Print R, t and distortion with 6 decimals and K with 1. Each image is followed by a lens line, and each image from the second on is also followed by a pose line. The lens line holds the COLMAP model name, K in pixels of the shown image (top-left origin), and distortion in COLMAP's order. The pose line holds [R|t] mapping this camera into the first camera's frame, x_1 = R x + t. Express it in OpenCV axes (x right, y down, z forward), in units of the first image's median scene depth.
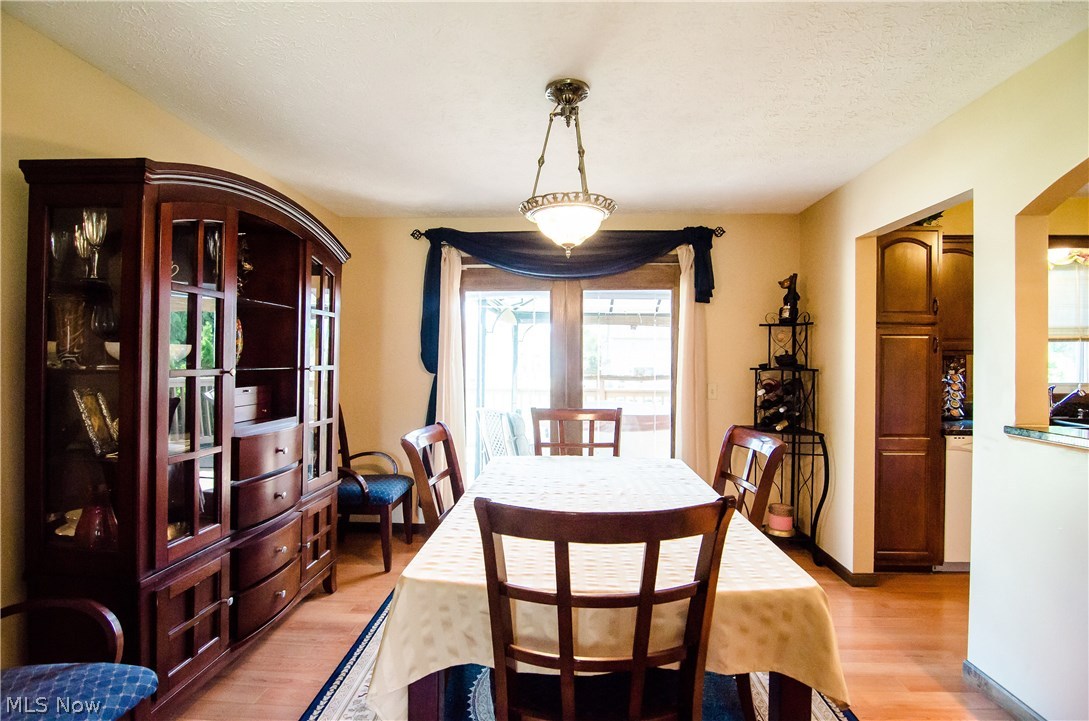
lens RADIAL K [[524.7, 0, 544.5], [0, 524.7, 360.5], [0, 0, 1]] dist [-0.001131, -0.009879]
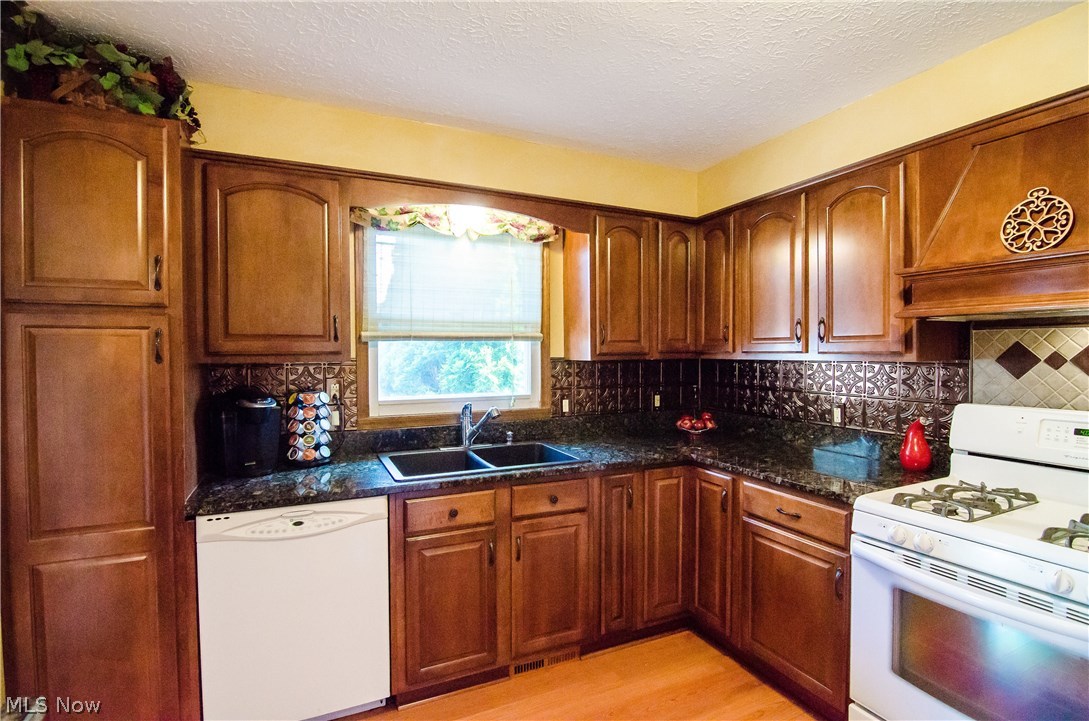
lens RADIAL K [[524.7, 0, 544.5], [0, 524.7, 360.5], [0, 0, 1]] dist [-0.001131, -0.009879]
pose [[0.881405, -0.010789, 0.472239, 0.726251], [0.005388, 0.999904, 0.012788, -0.017587], [-0.472331, -0.008727, 0.881378, 0.316614]]
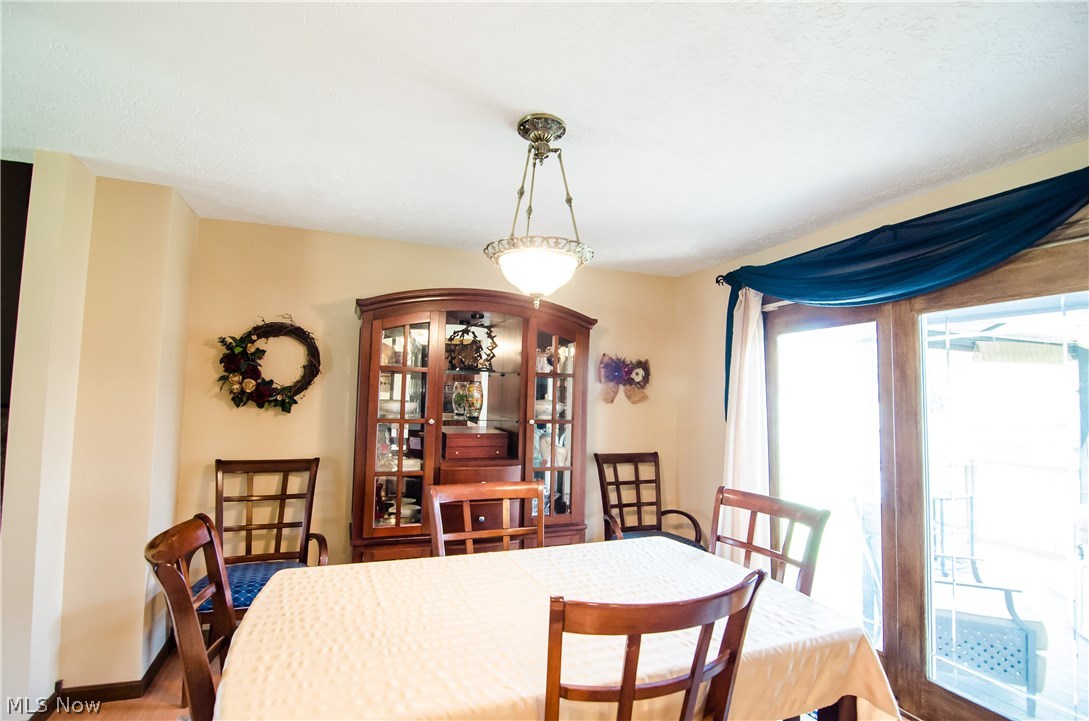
lens RADIAL K [[508.3, 0, 544.5], [0, 508.3, 360.5], [0, 0, 1]] dist [0.000783, -0.008318]
pose [[0.417480, -0.059463, -0.906738, 0.471774], [-0.026719, 0.996622, -0.077660, -0.022885], [0.908293, 0.056649, 0.414481, 0.381319]]
